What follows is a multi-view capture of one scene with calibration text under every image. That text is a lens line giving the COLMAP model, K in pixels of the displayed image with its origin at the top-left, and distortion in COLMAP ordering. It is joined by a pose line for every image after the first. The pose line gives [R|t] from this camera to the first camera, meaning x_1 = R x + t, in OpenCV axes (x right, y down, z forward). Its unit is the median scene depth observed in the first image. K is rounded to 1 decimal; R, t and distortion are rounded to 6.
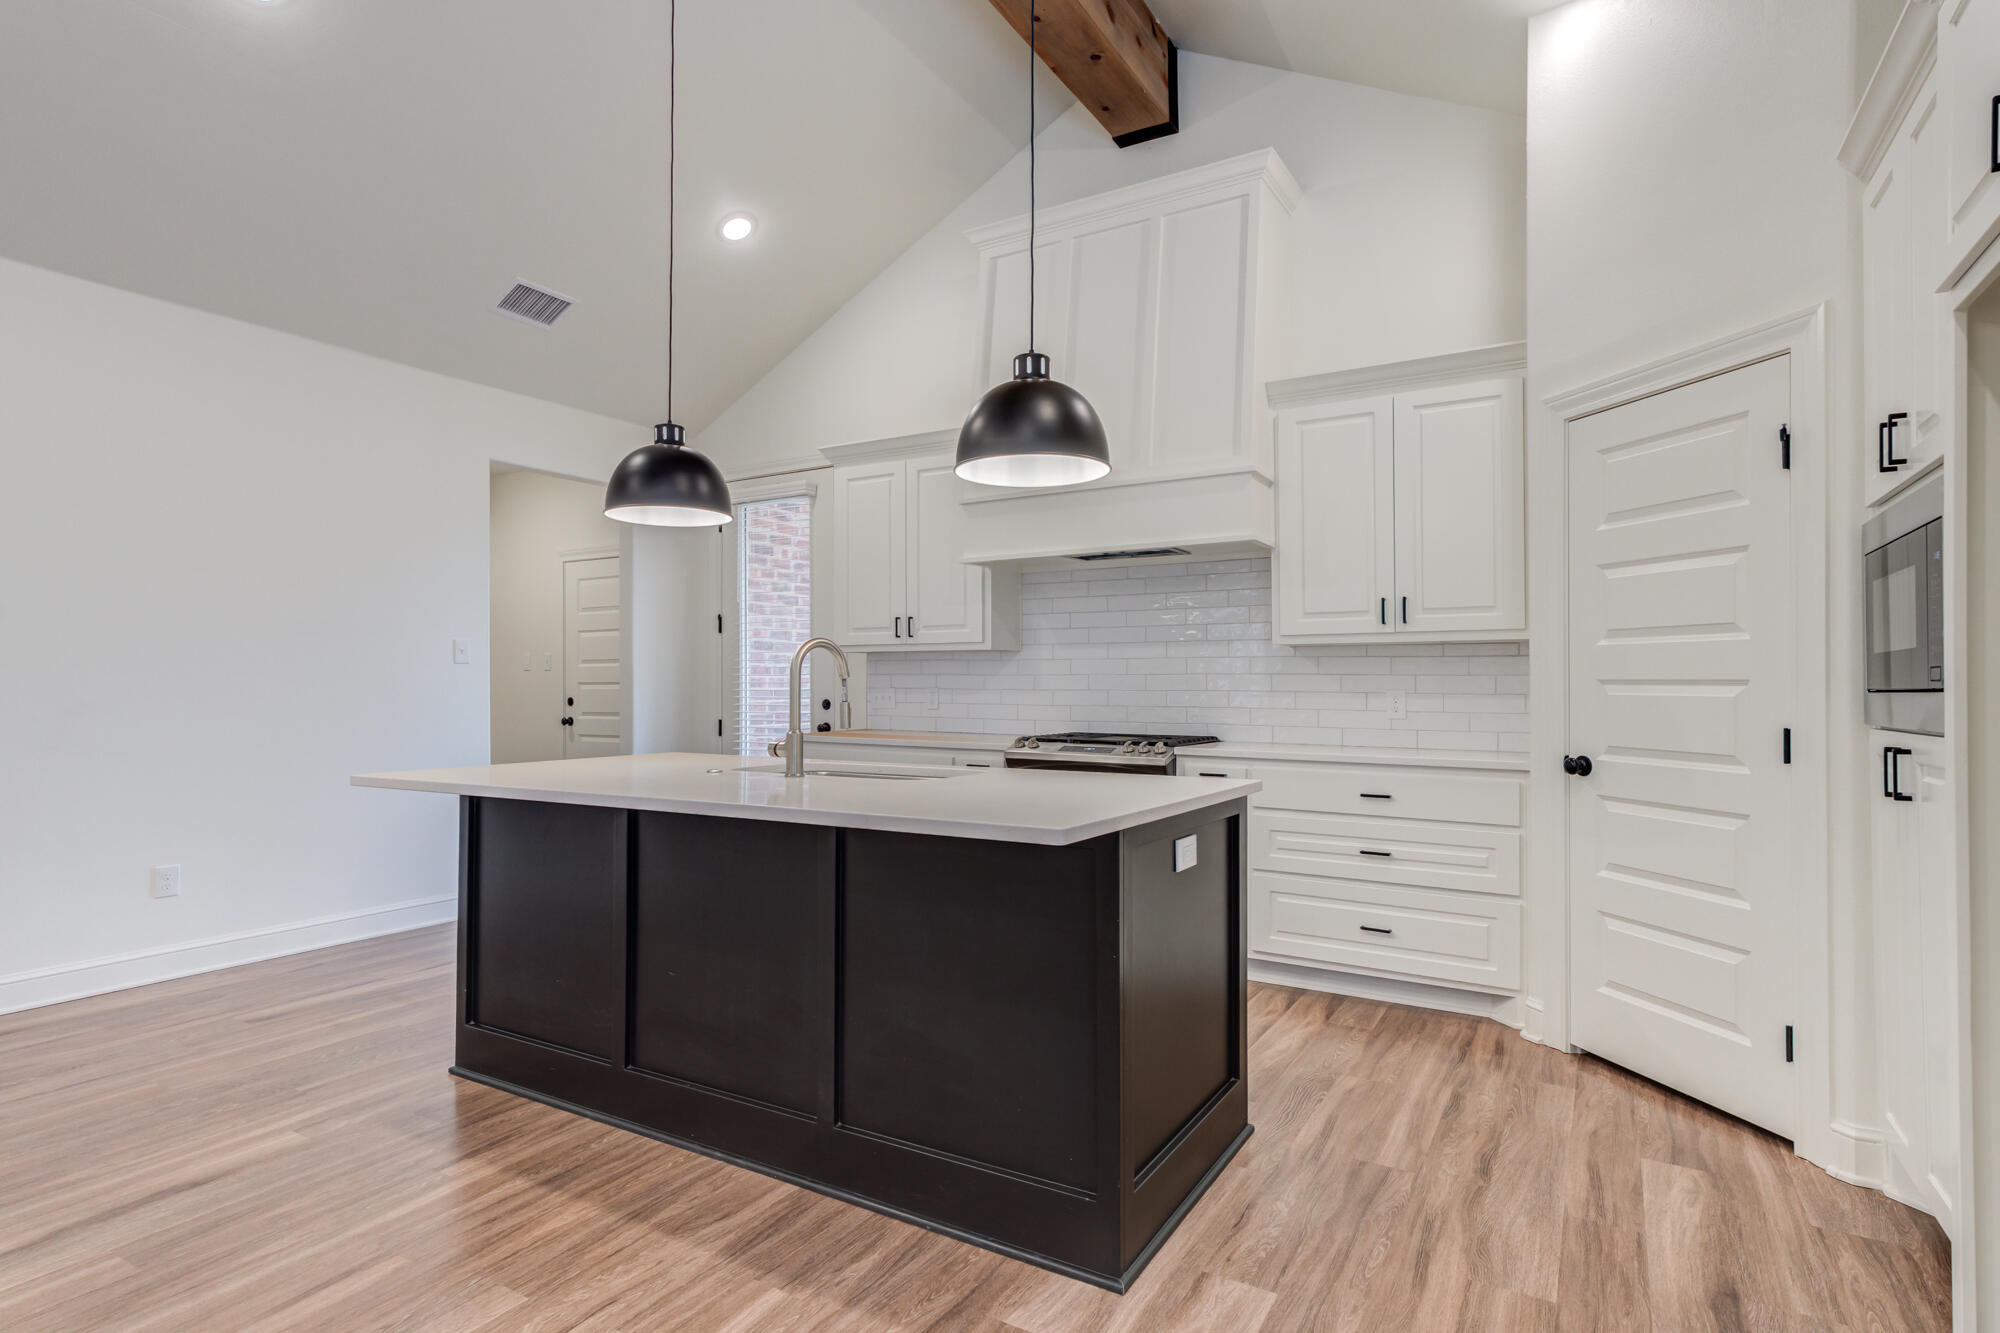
lens RADIAL K [[1015.4, 0, 1006.5], [0, 1015.4, 648.8], [0, 0, 1]] dist [0.002247, 0.000604]
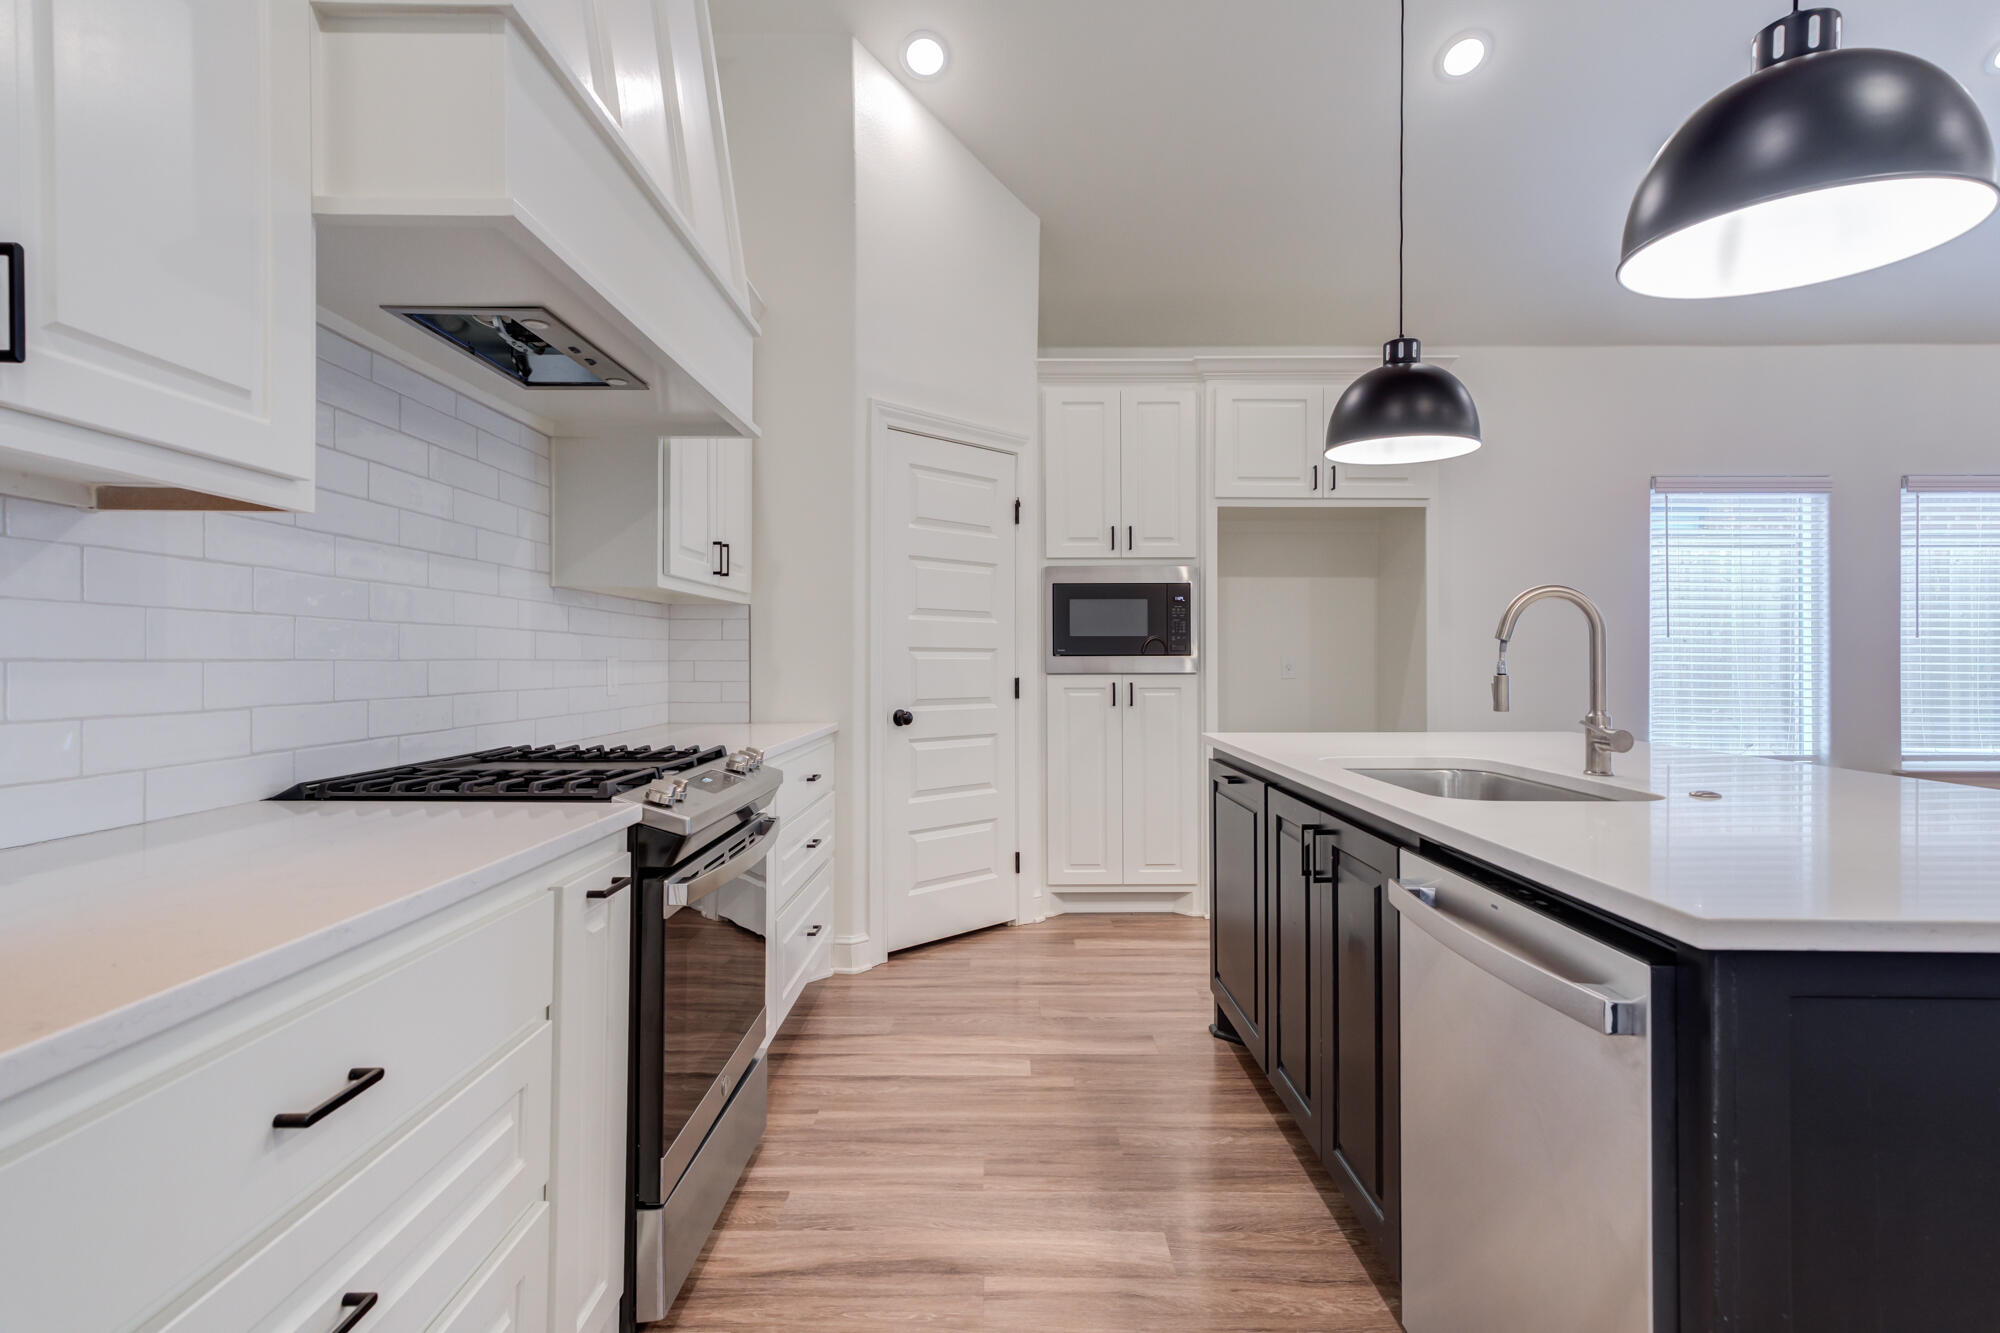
lens RADIAL K [[1015.4, 0, 1006.5], [0, 1015.4, 648.8], [0, 0, 1]] dist [0.002247, 0.000604]
pose [[-0.513646, 0.002279, 0.857999, -0.404909], [-0.035117, 0.999103, -0.023677, 0.042434], [-0.857283, -0.042292, -0.513105, 1.134005]]
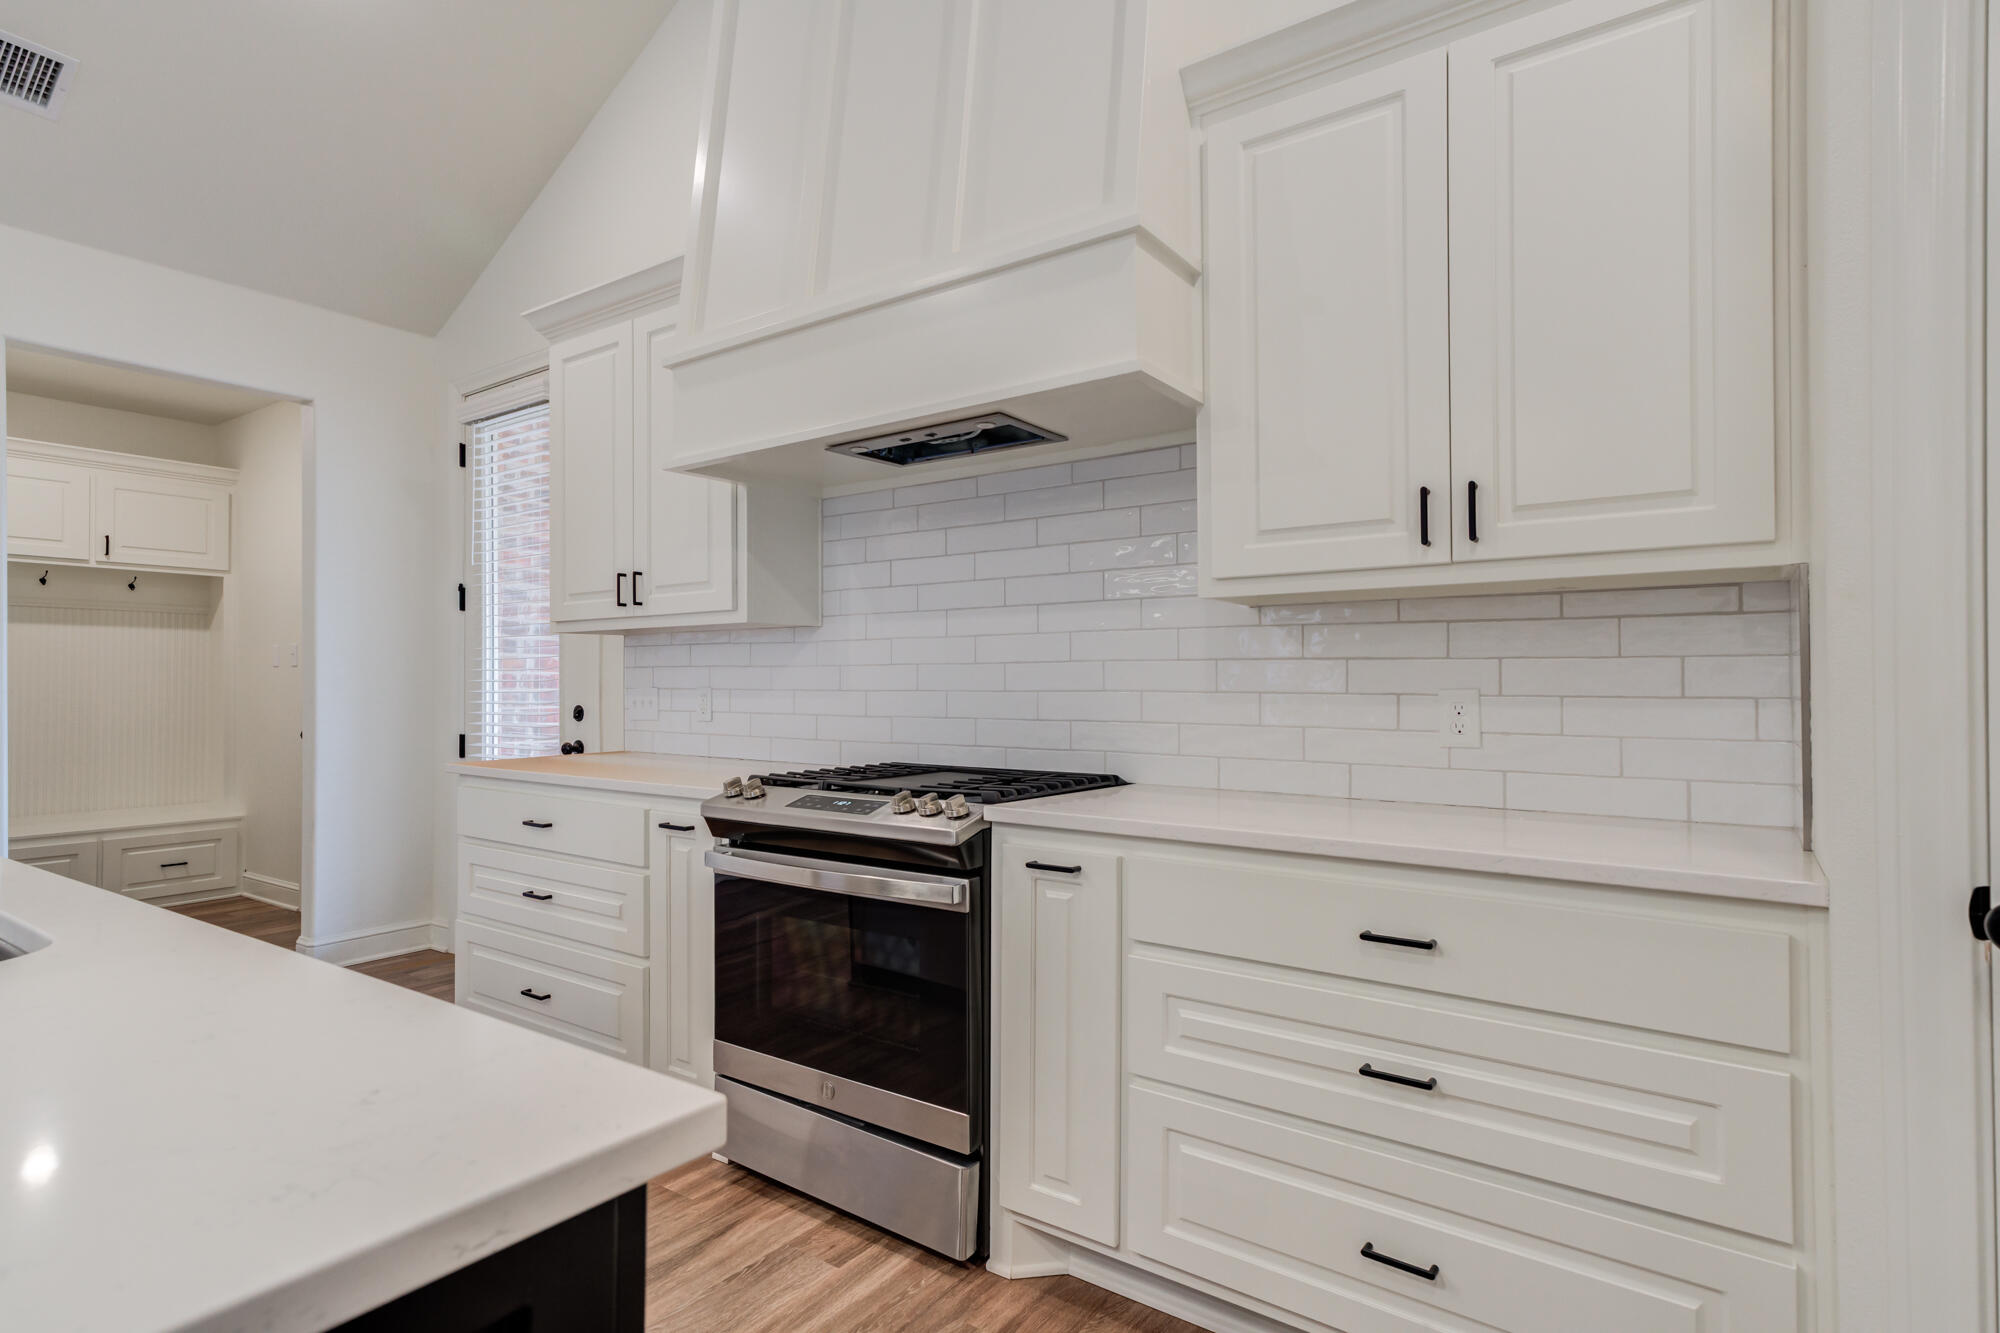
lens RADIAL K [[1011.8, 0, 968.8], [0, 1011.8, 658.2], [0, 0, 1]] dist [0.002563, 0.000240]
pose [[0.994450, -0.006596, -0.105005, 0.202192], [0.007630, 0.999926, 0.009450, 0.019545], [0.104935, -0.010199, 0.994427, 0.495307]]
